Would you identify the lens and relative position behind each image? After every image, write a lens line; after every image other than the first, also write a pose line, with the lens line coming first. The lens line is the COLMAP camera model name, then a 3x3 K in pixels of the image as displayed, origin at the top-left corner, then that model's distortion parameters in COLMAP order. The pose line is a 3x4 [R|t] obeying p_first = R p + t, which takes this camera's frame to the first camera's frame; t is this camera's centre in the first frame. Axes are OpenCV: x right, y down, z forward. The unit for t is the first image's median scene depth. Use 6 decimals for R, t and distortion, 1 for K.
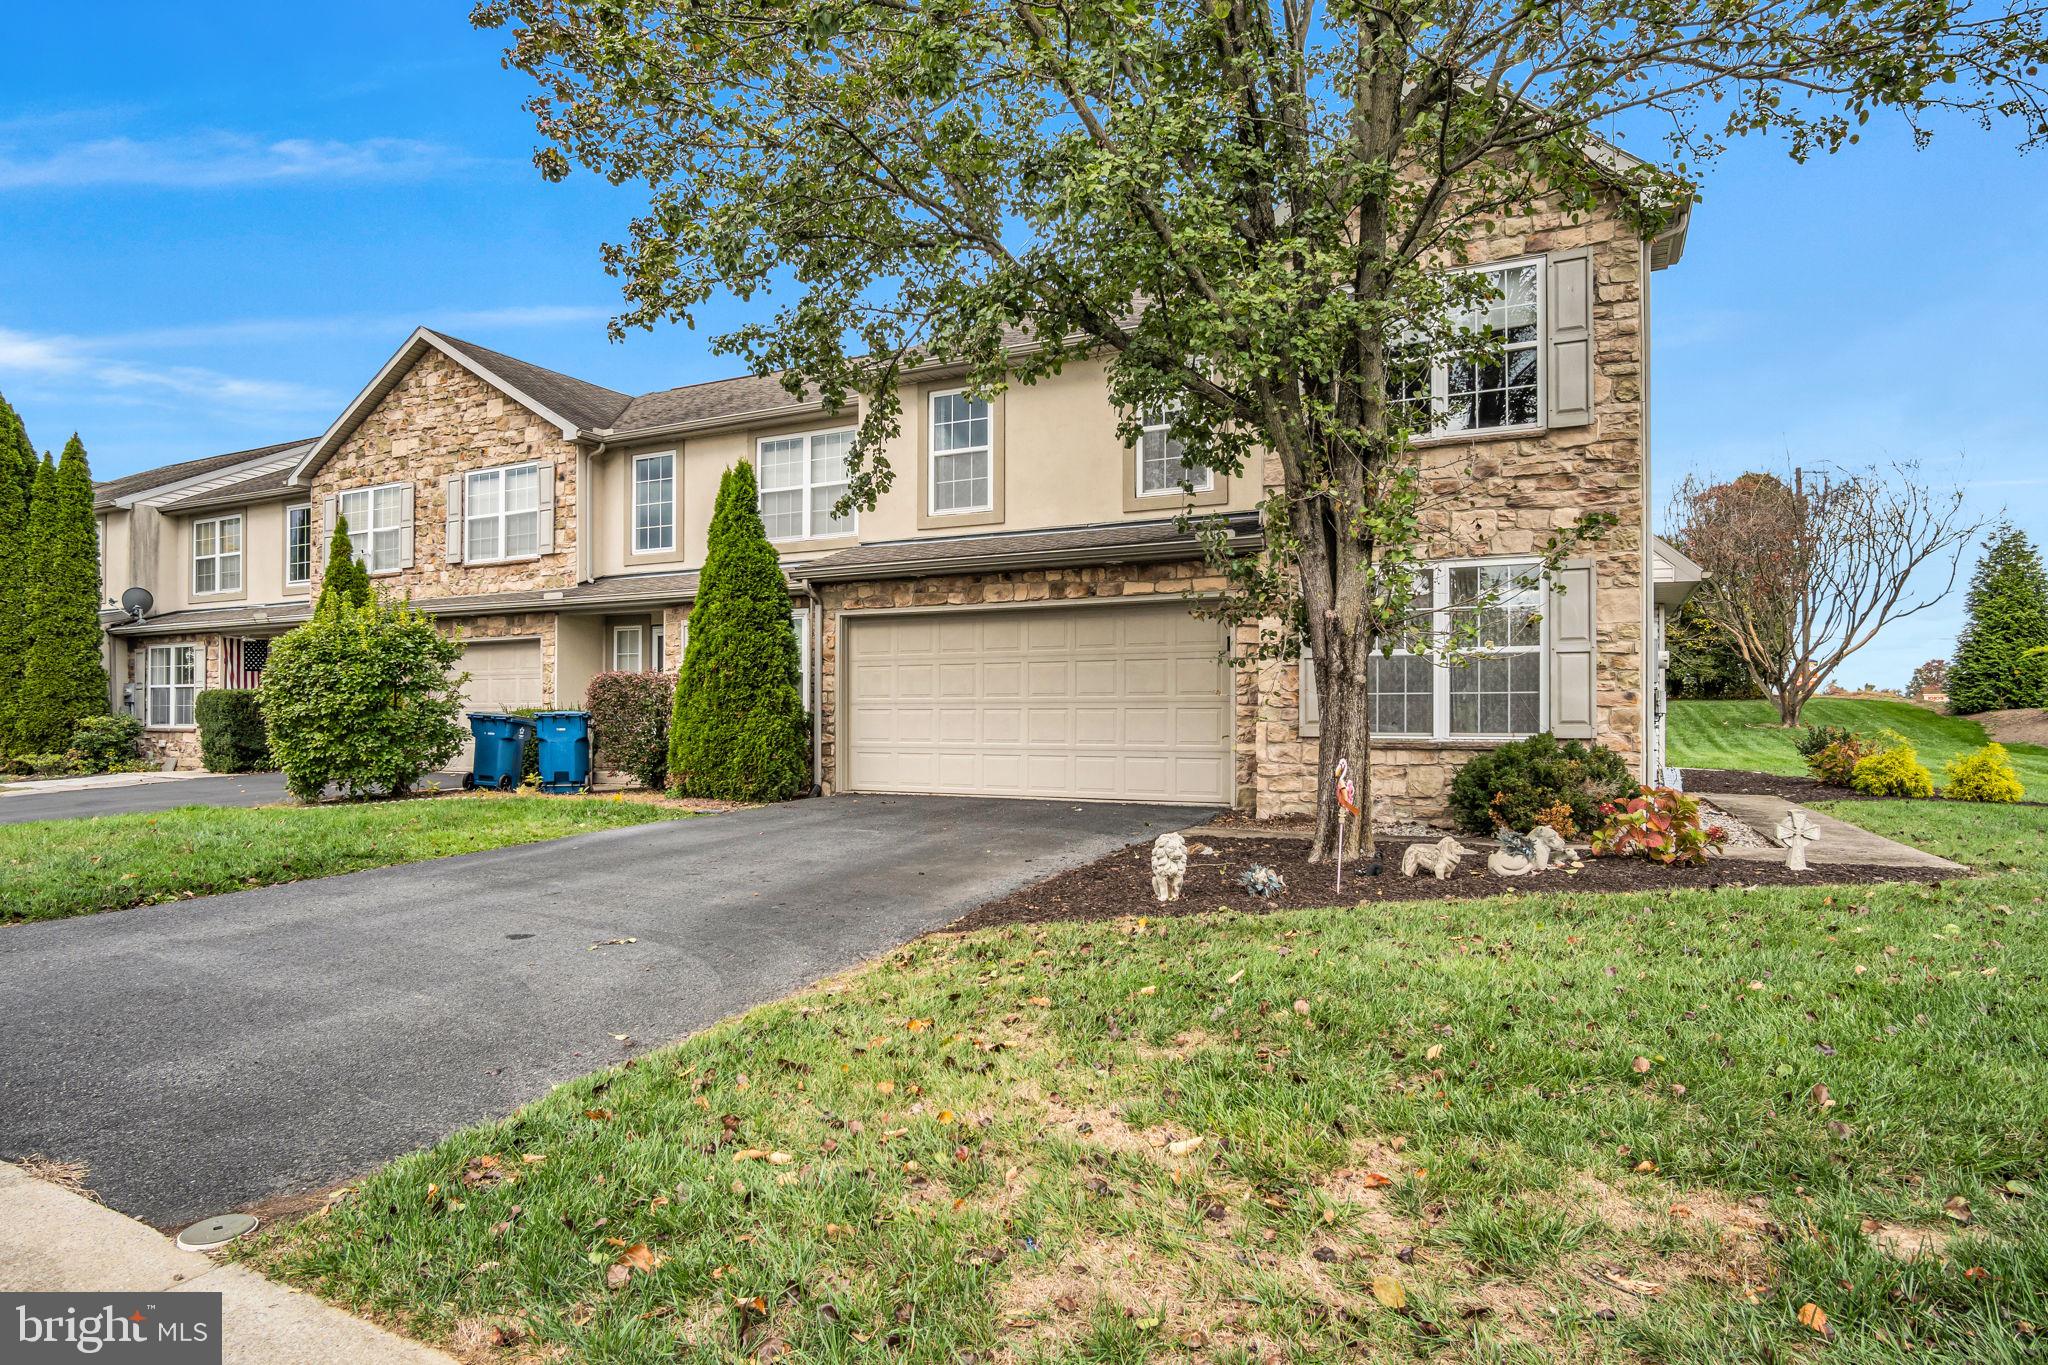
lens RADIAL K [[1118.2, 0, 1020.0], [0, 1118.2, 699.1], [0, 0, 1]] dist [-0.025963, 0.008838]
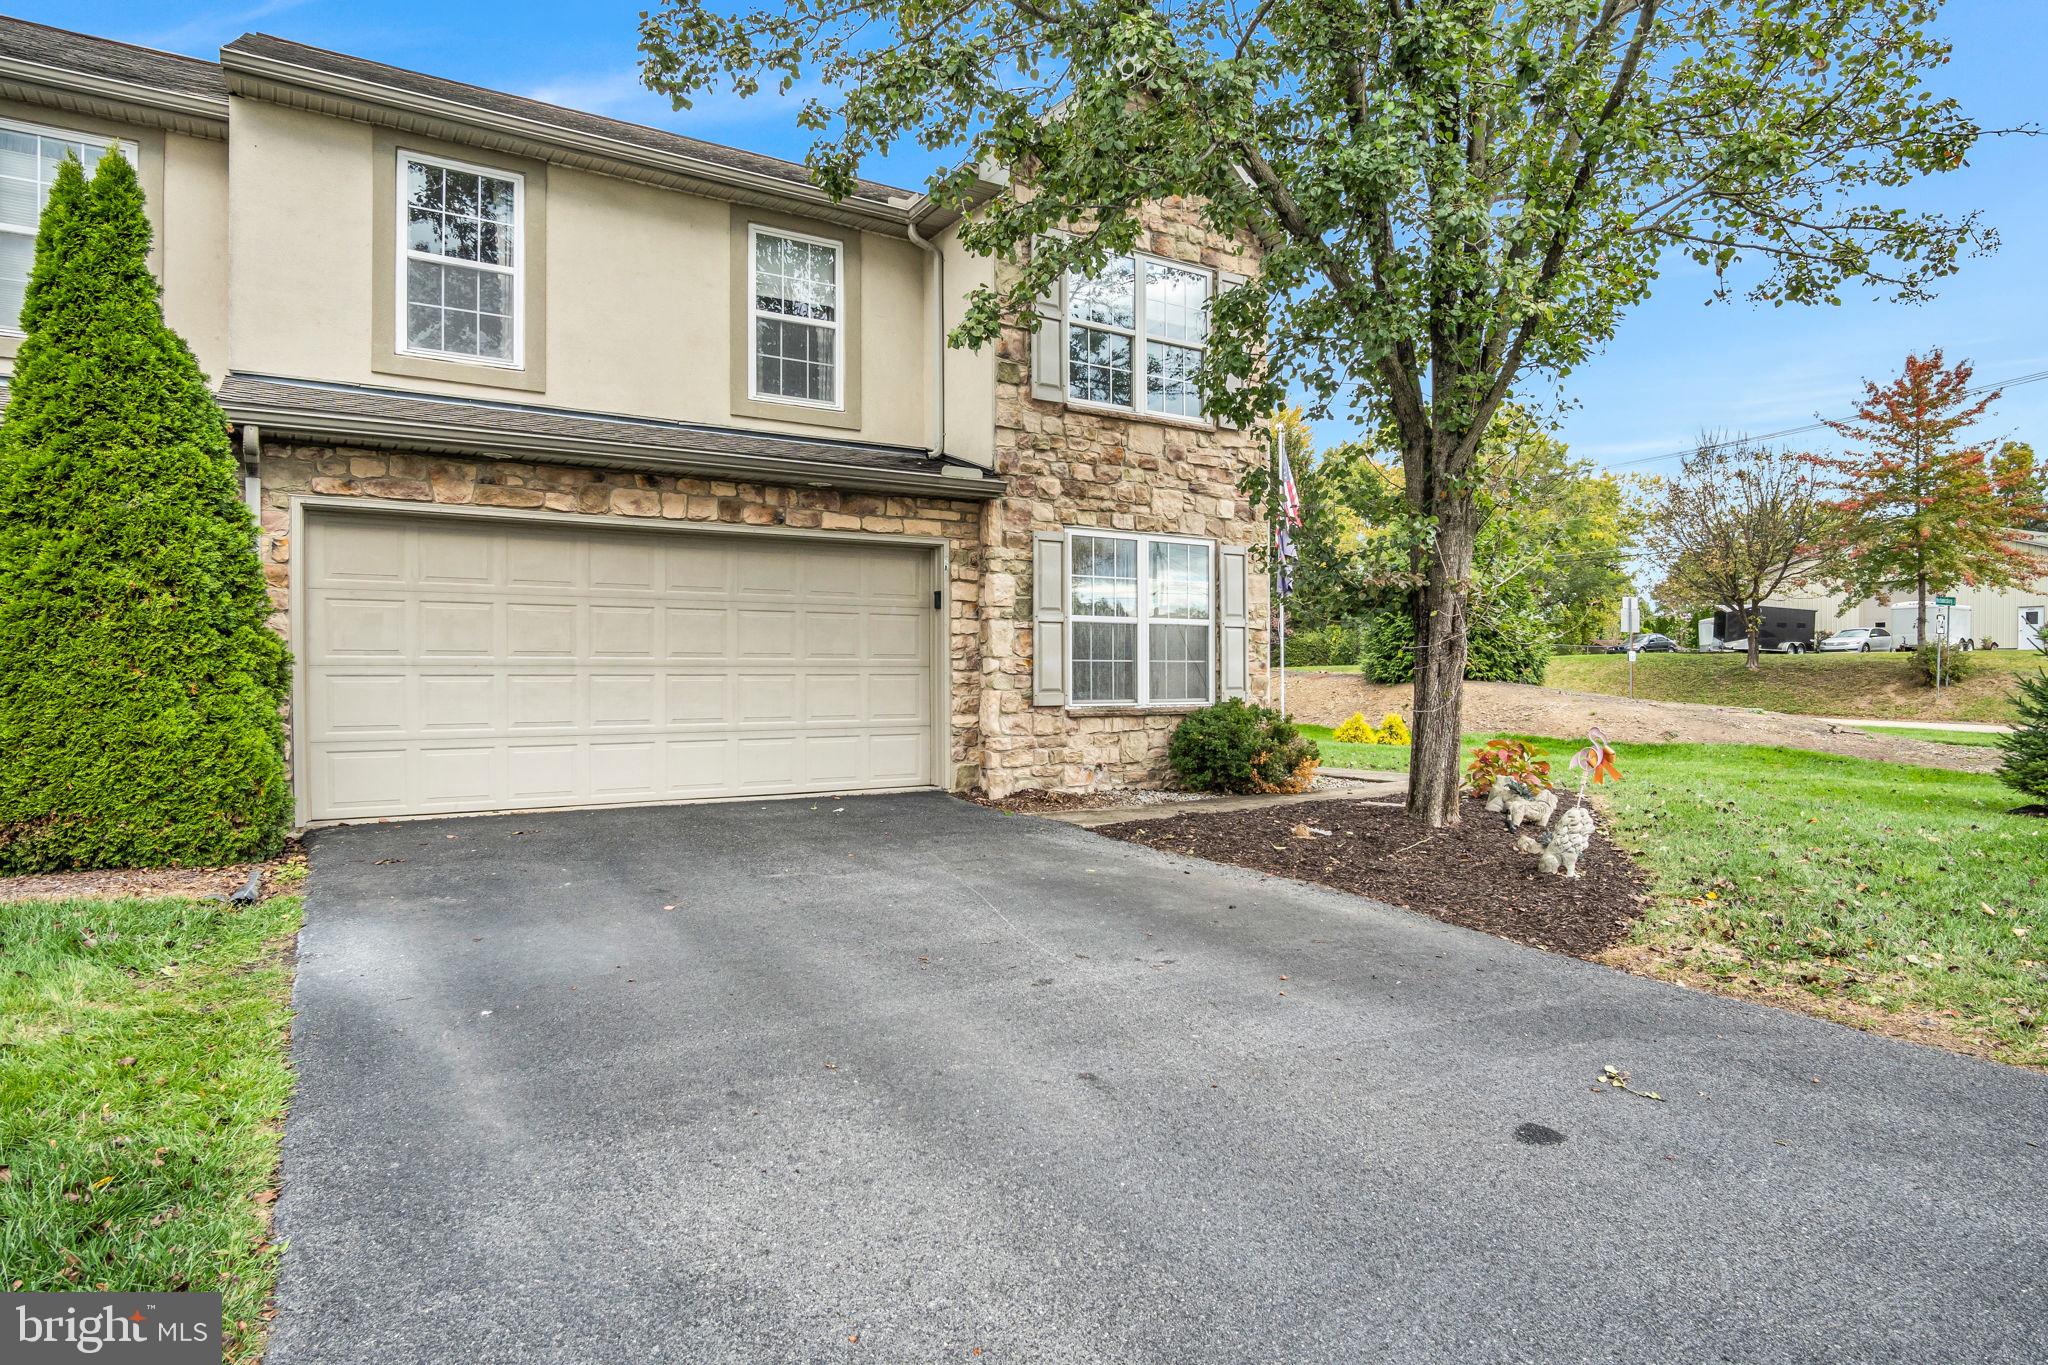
lens RADIAL K [[1118.2, 0, 1015.7], [0, 1118.2, 687.7], [0, 0, 1]] dist [-0.025963, 0.008838]
pose [[0.538744, -0.007591, 0.842435, -0.488847], [-0.011243, 0.999806, 0.016200, 0.003295], [-0.842395, -0.018199, 0.538554, 0.470086]]
